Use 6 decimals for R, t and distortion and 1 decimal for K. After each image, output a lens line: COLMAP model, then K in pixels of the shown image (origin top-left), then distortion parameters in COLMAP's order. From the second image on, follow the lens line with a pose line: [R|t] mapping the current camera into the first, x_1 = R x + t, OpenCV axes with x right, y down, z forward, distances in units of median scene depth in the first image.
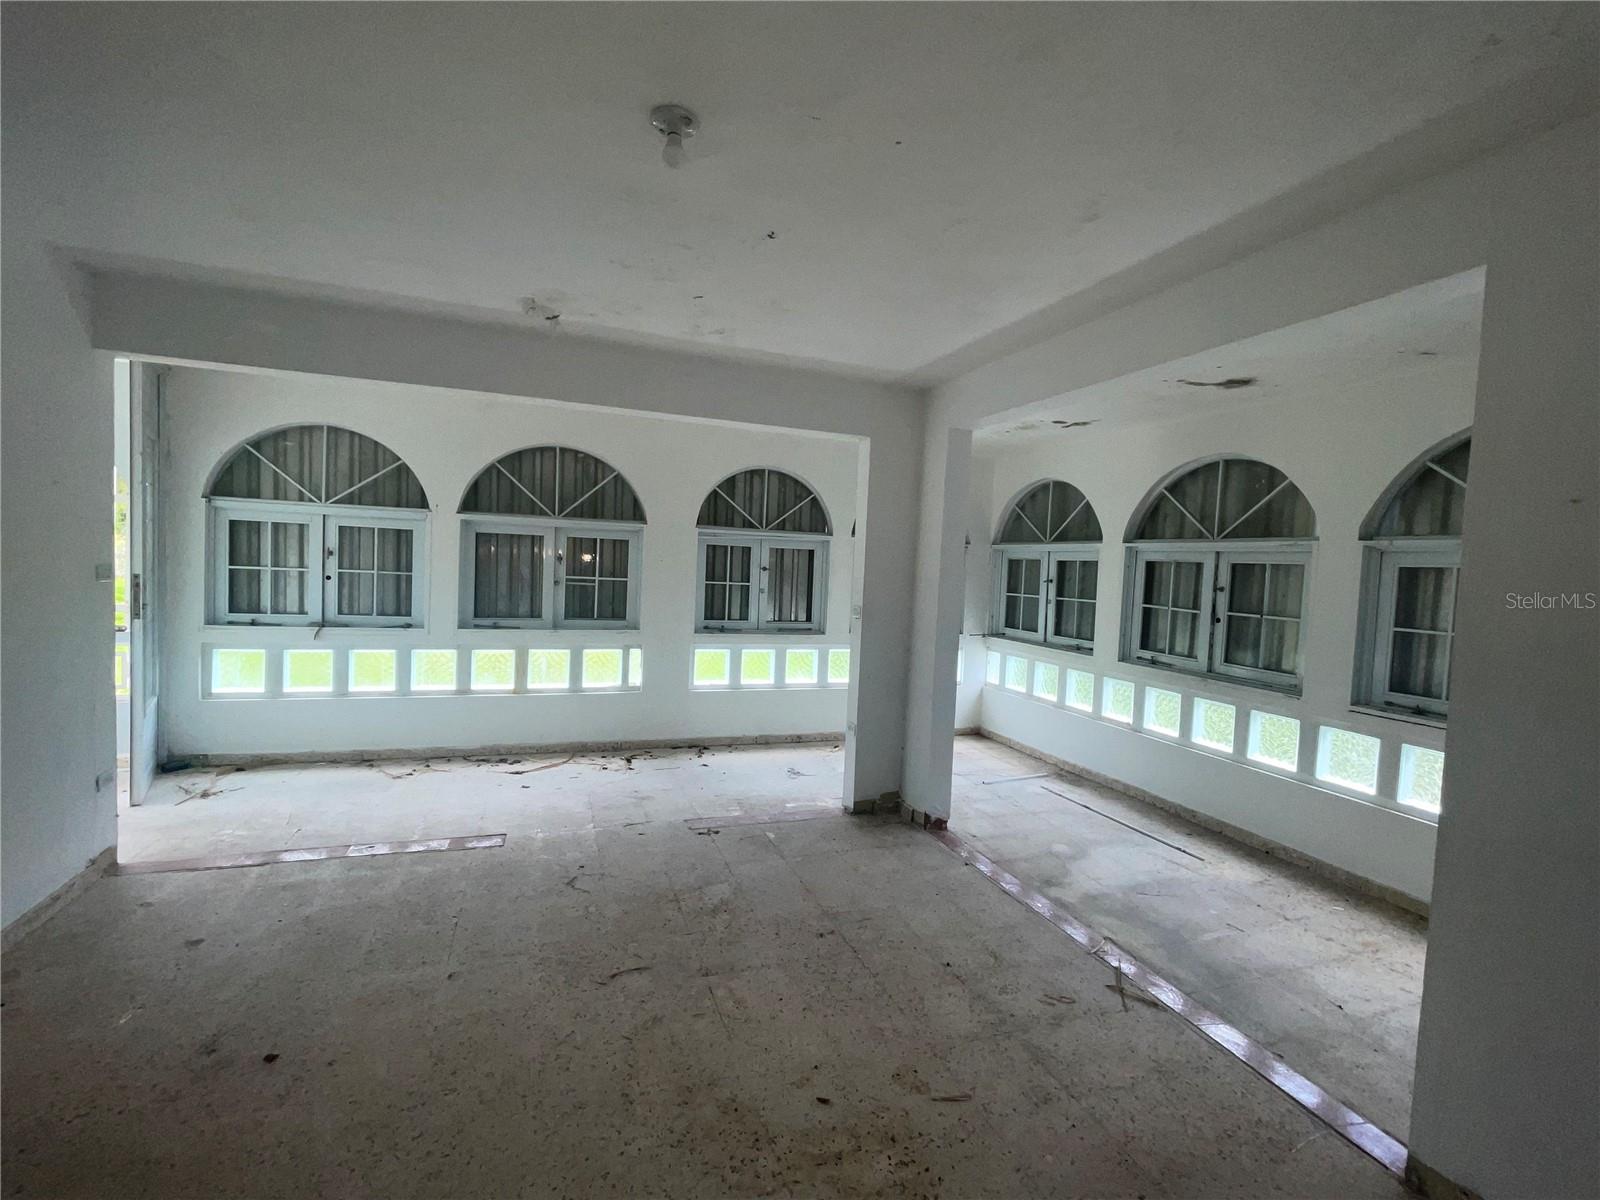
lens RADIAL K [[682.6, 0, 805.8], [0, 682.6, 596.0], [0, 0, 1]] dist [-0.000527, -0.000672]
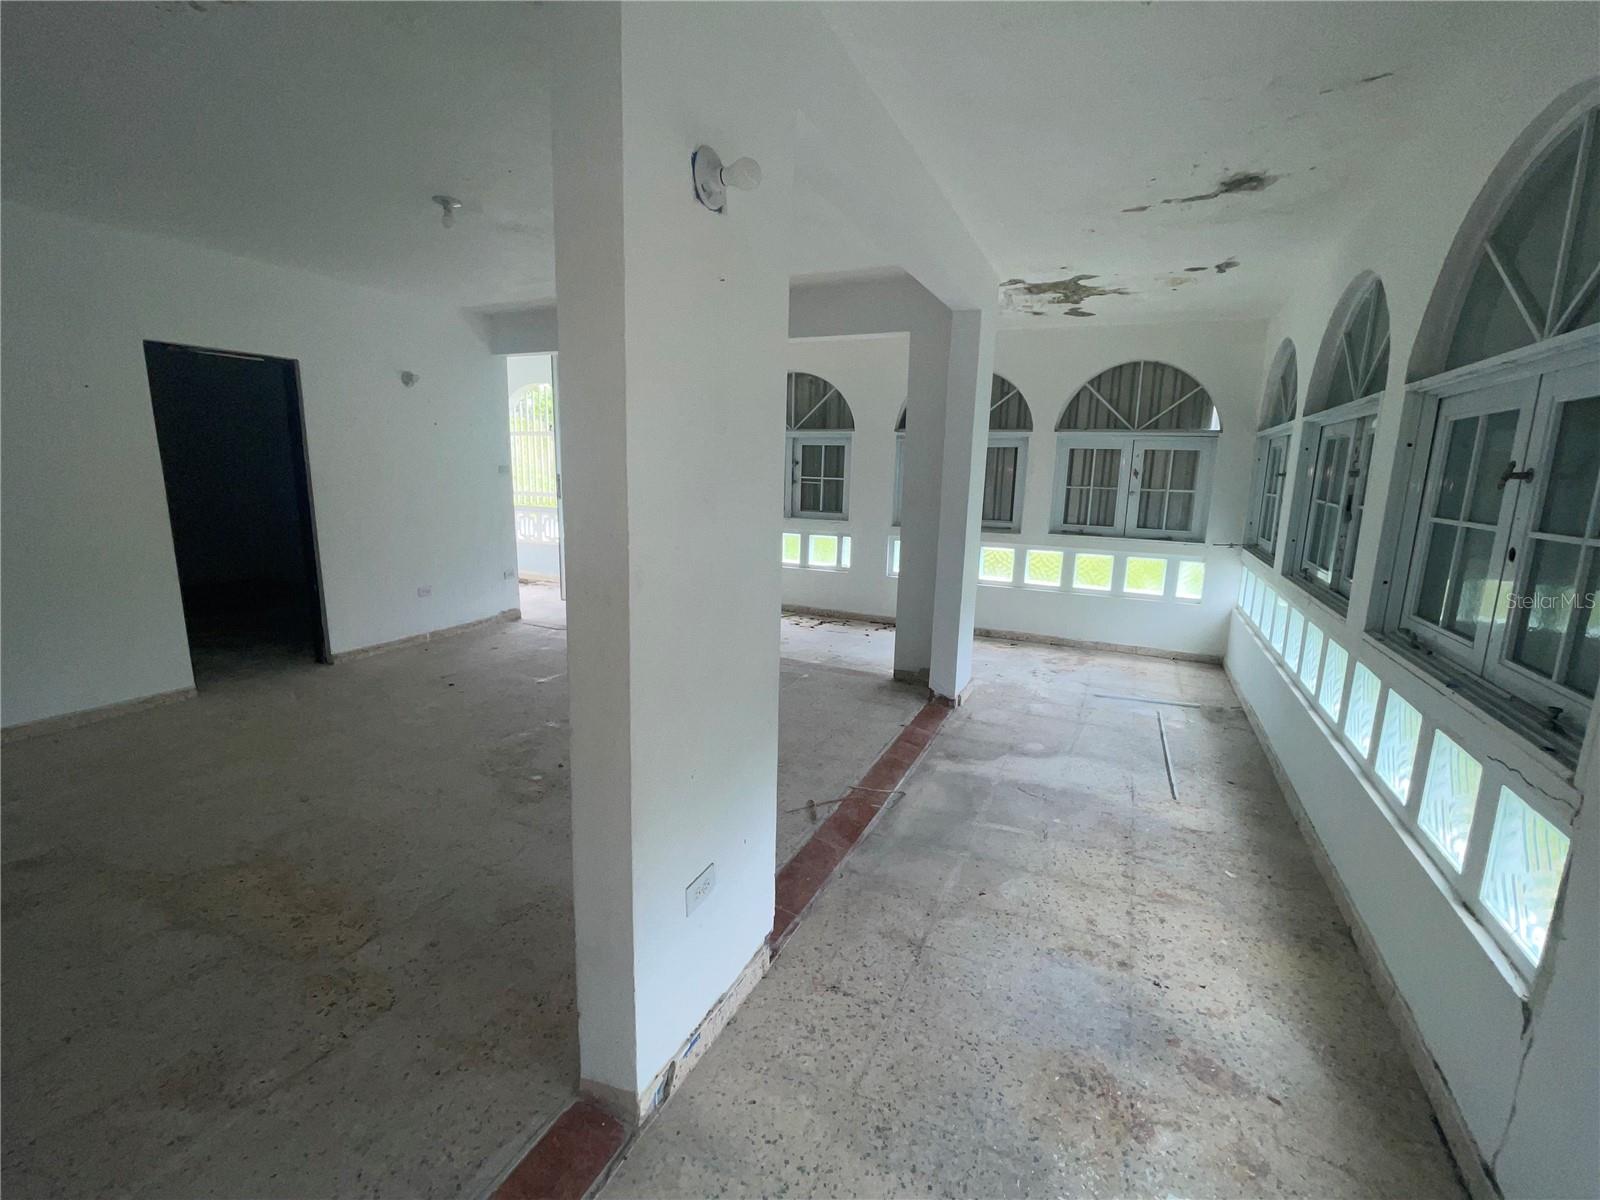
lens RADIAL K [[682.6, 0, 825.0], [0, 682.6, 591.0], [0, 0, 1]] dist [-0.000527, -0.000672]
pose [[0.740292, 0.099534, -0.664877, 0.658253], [-0.021578, 0.991988, 0.124477, 0.028009], [0.671939, -0.077802, 0.736508, 0.083483]]
